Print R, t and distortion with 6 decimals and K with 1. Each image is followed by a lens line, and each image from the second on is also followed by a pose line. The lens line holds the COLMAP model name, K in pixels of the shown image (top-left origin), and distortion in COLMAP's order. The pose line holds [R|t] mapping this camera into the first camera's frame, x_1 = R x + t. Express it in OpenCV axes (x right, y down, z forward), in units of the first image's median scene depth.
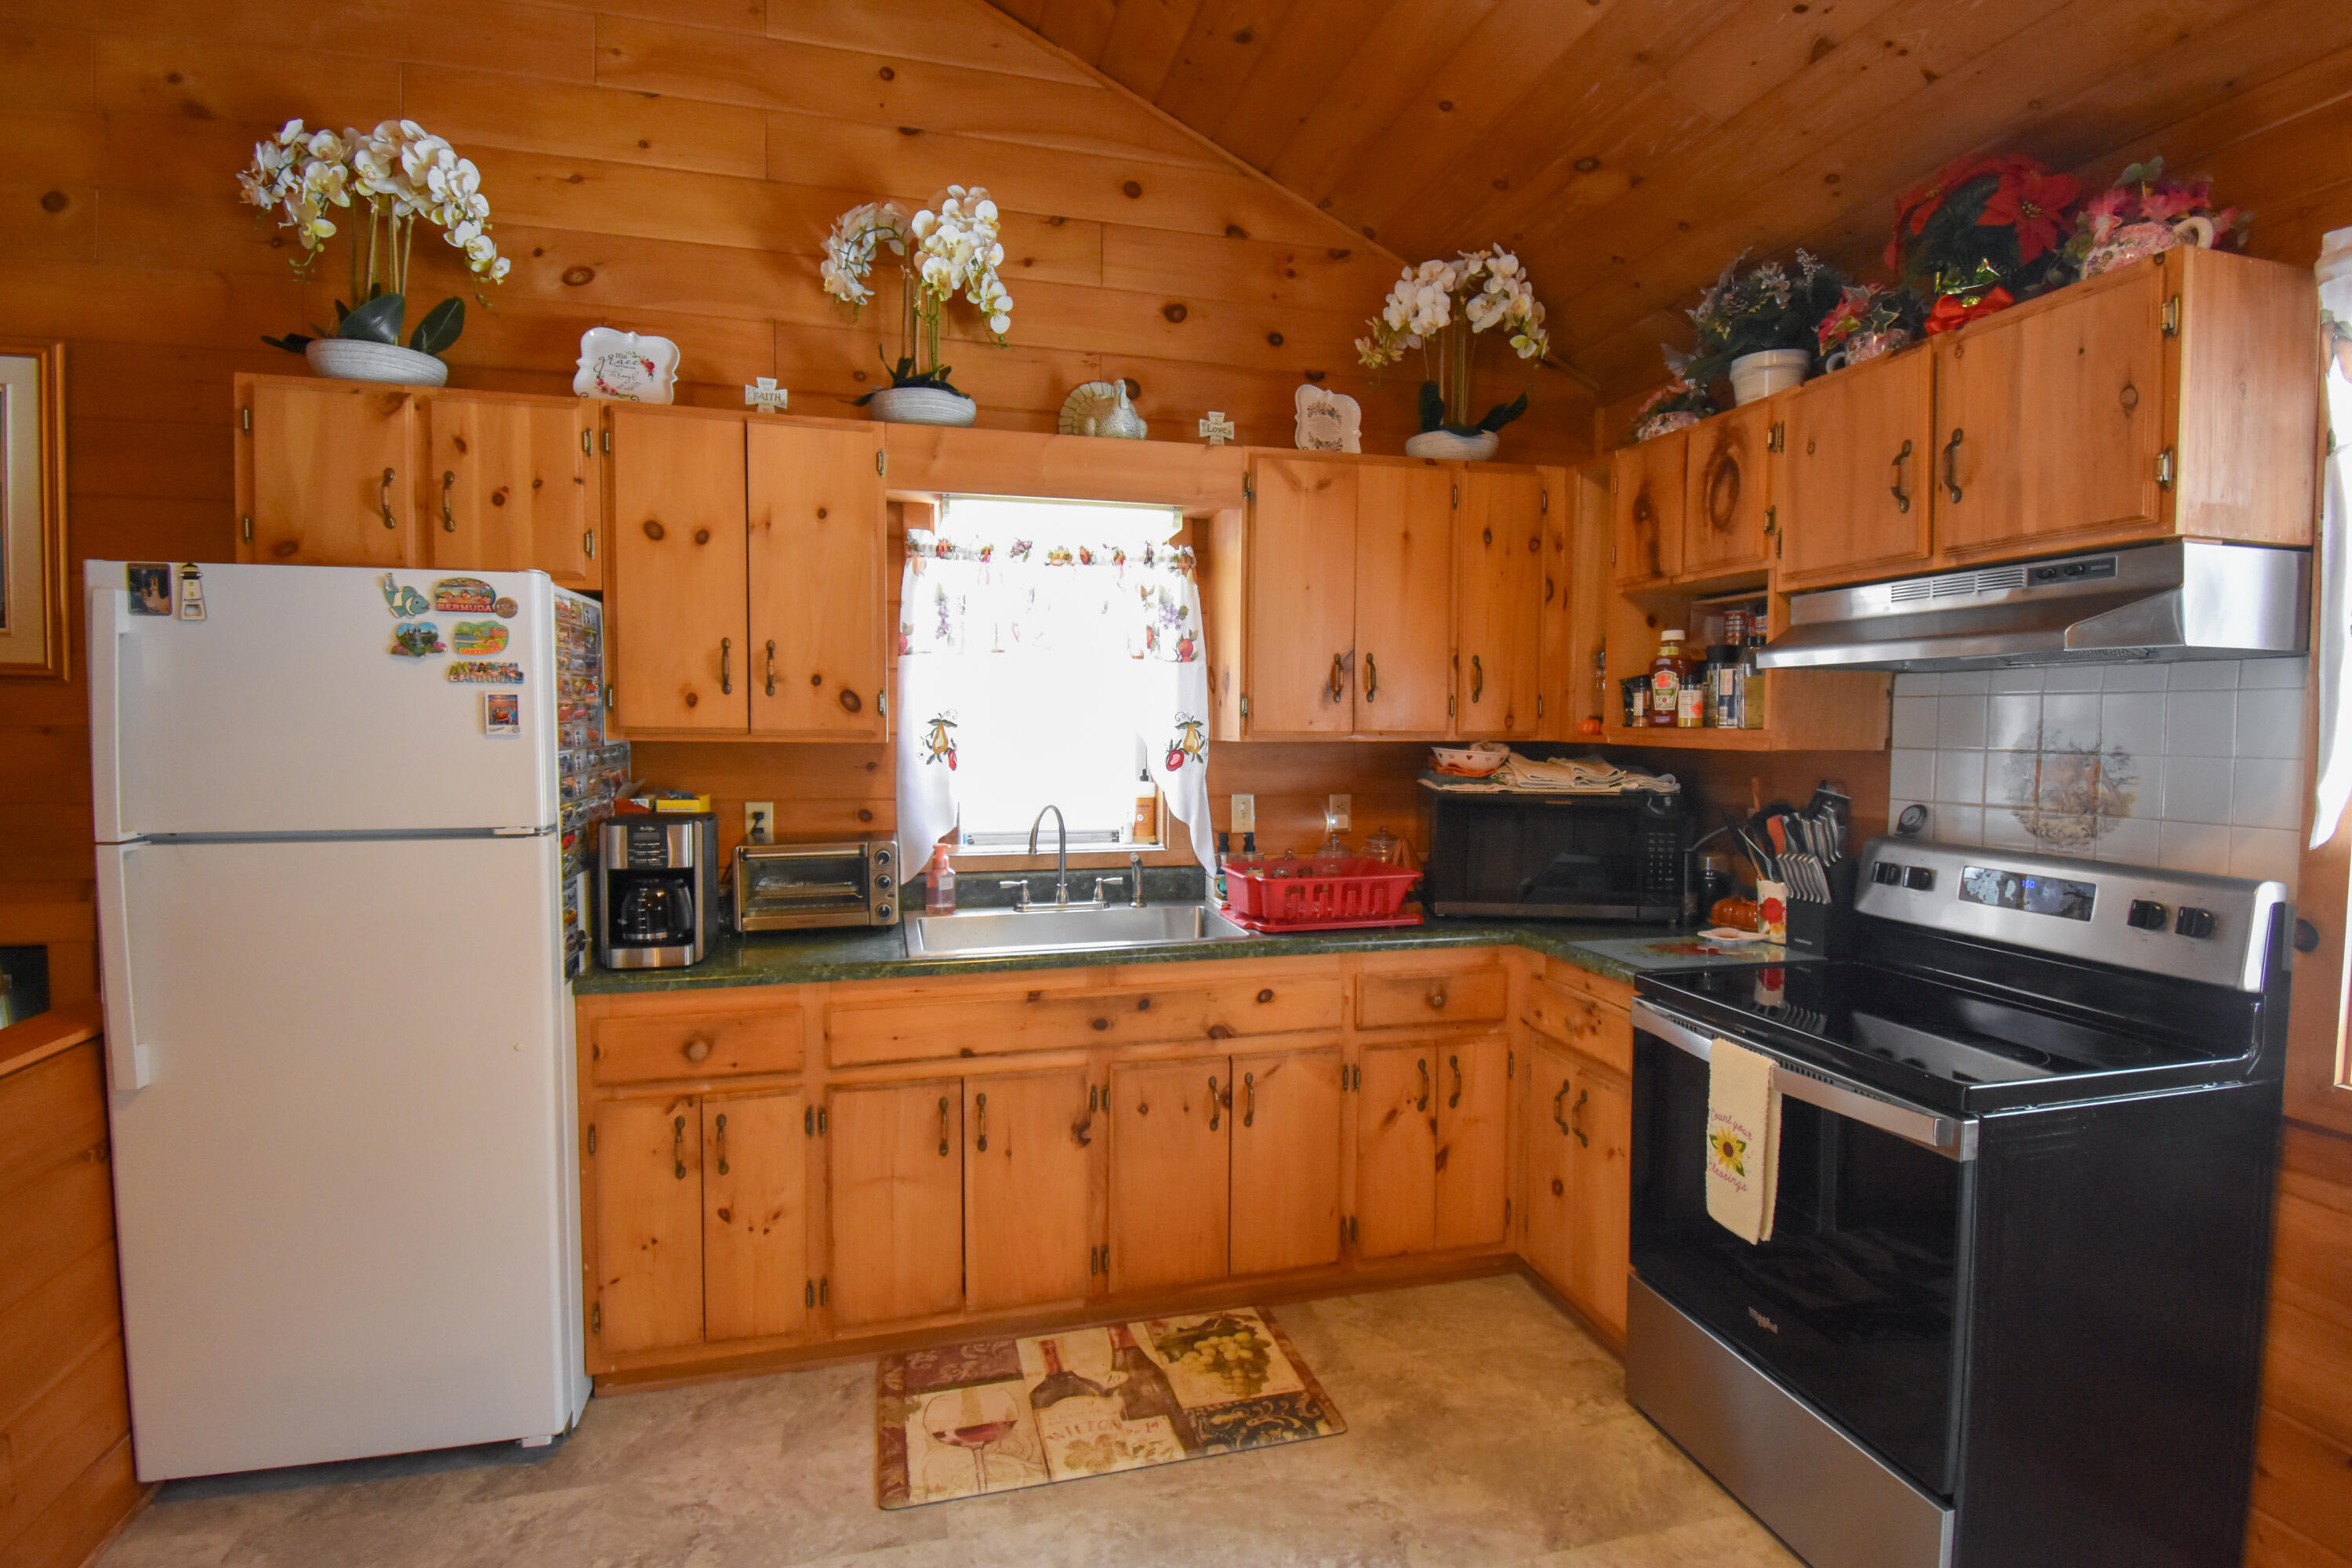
lens RADIAL K [[1129.0, 0, 1176.6], [0, 1129.0, 778.2], [0, 0, 1]] dist [0.026242, -0.030213]
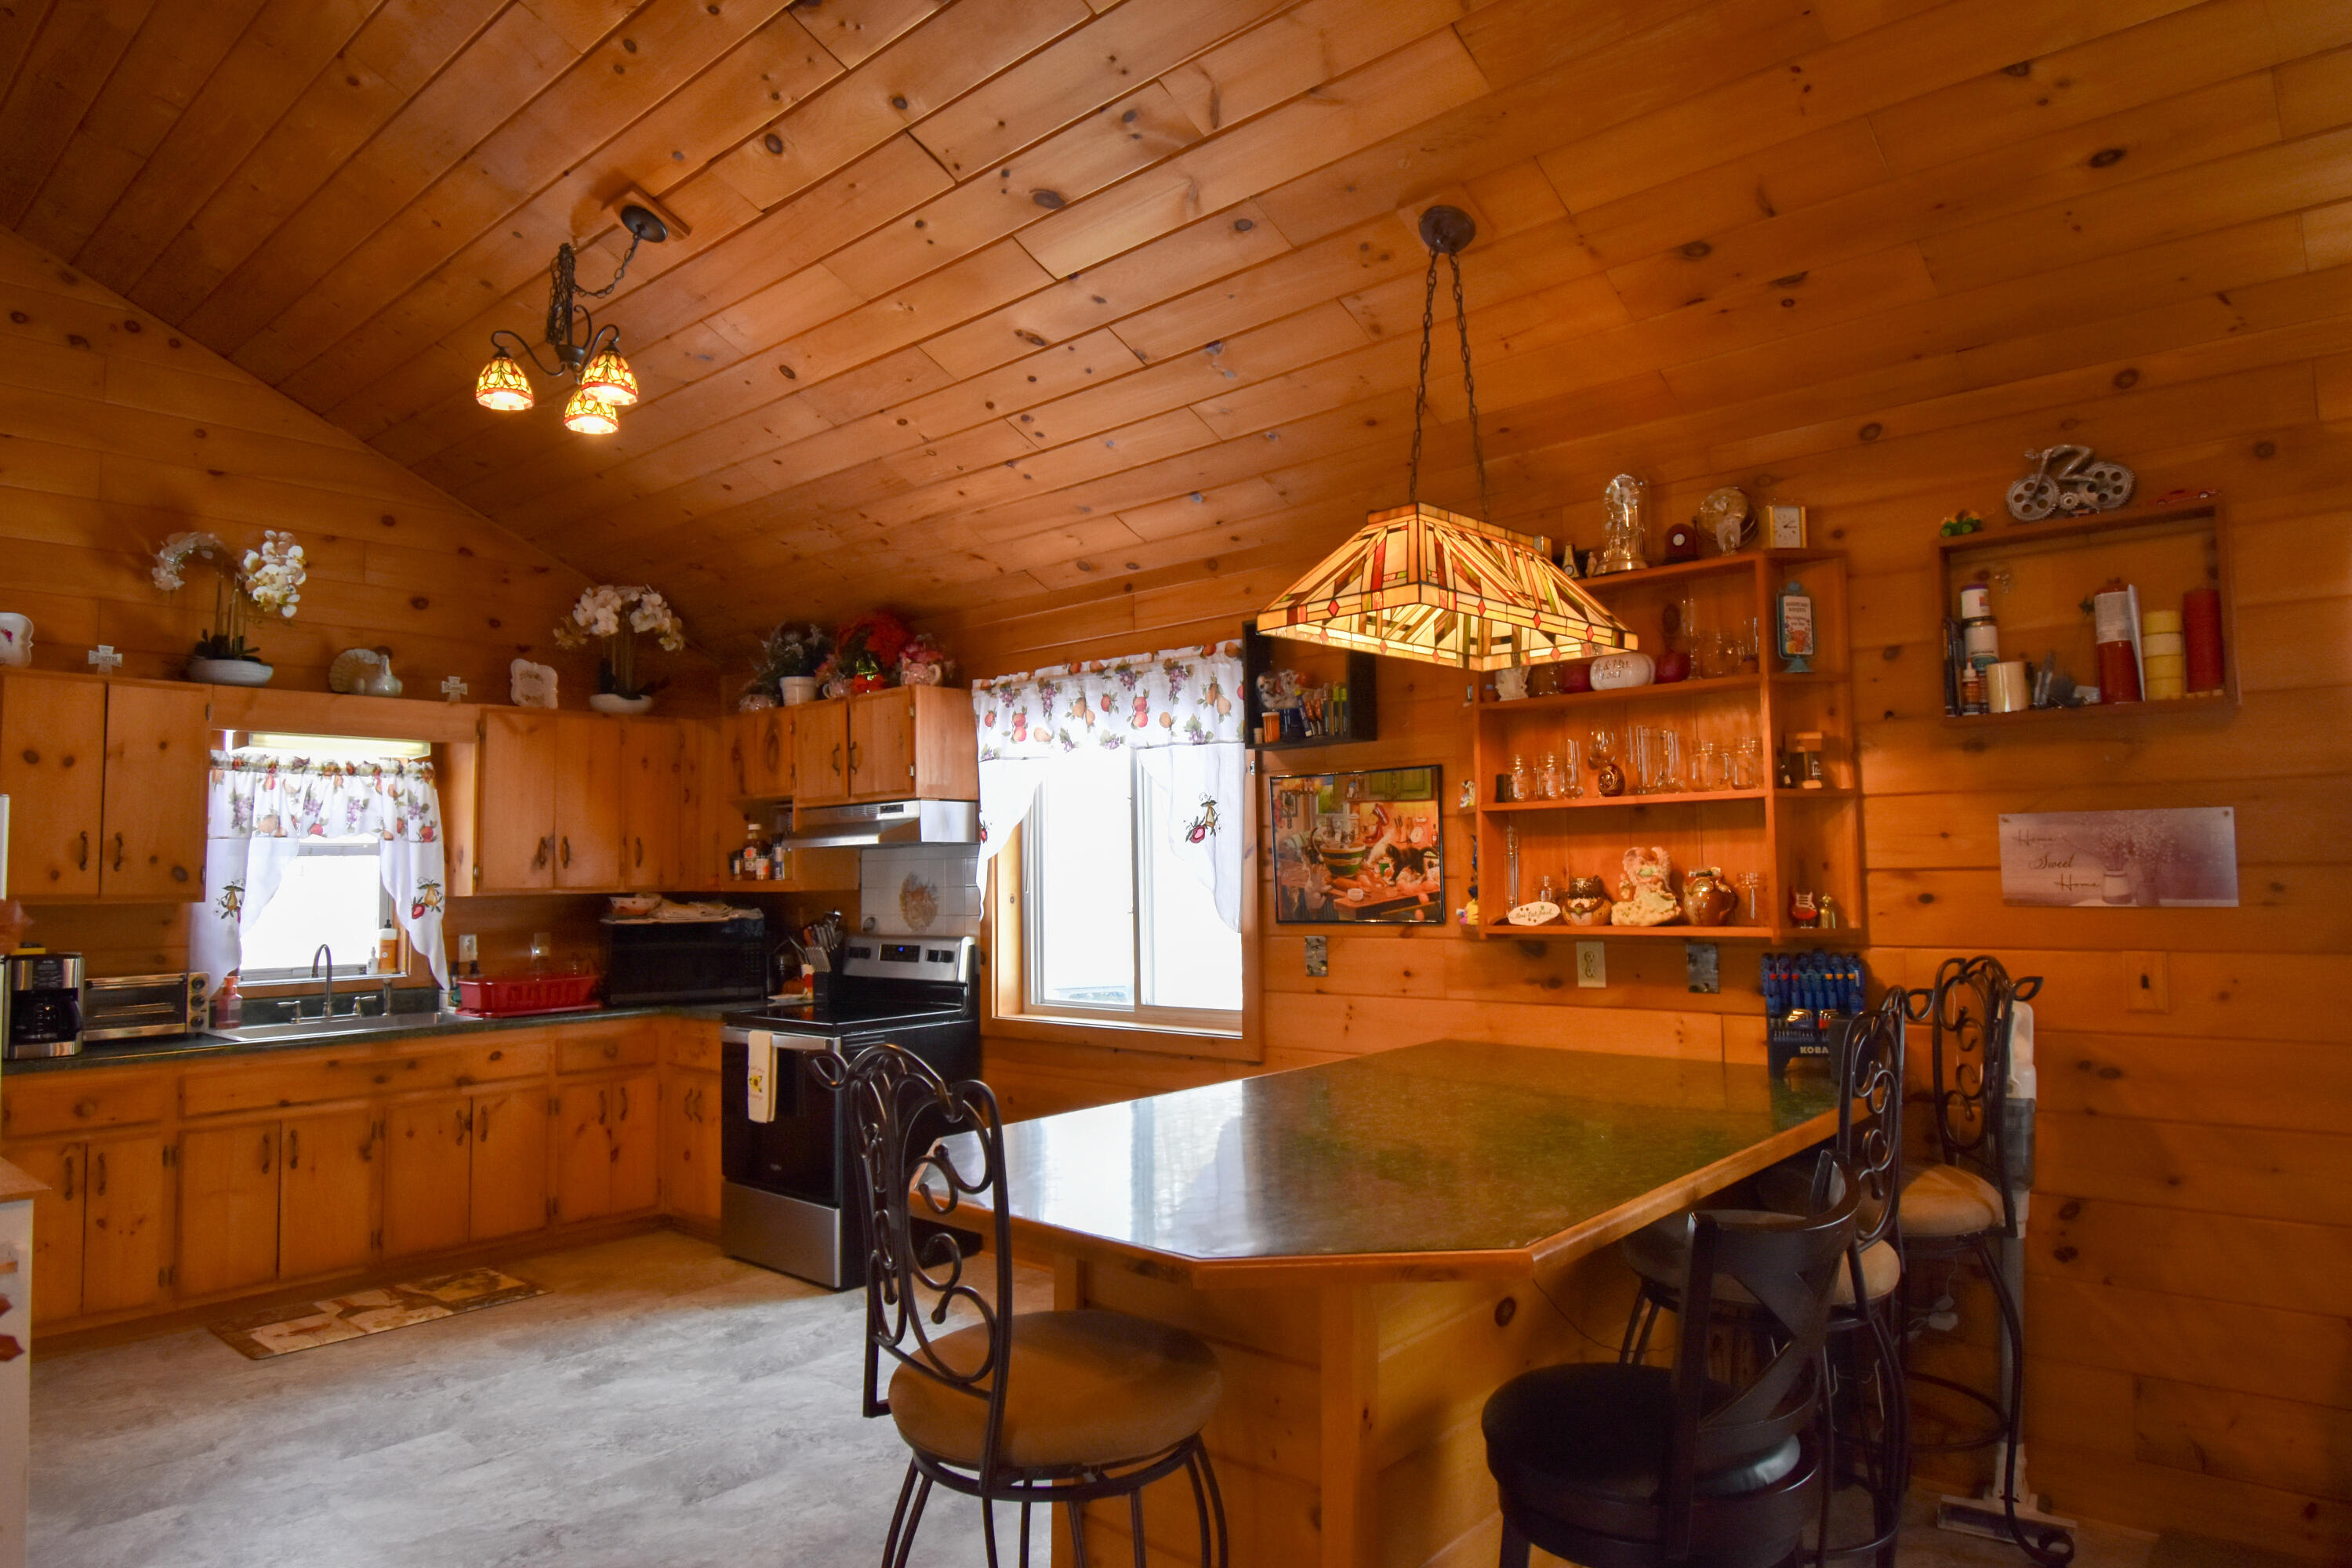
lens RADIAL K [[1422.0, 0, 1191.7], [0, 1422.0, 779.0], [0, 0, 1]] dist [0.023104, -0.033958]
pose [[0.828234, 0.018477, 0.560078, -0.233692], [0.050593, 0.992909, -0.107573, 0.070433], [-0.558094, 0.117432, 0.821426, -1.191191]]
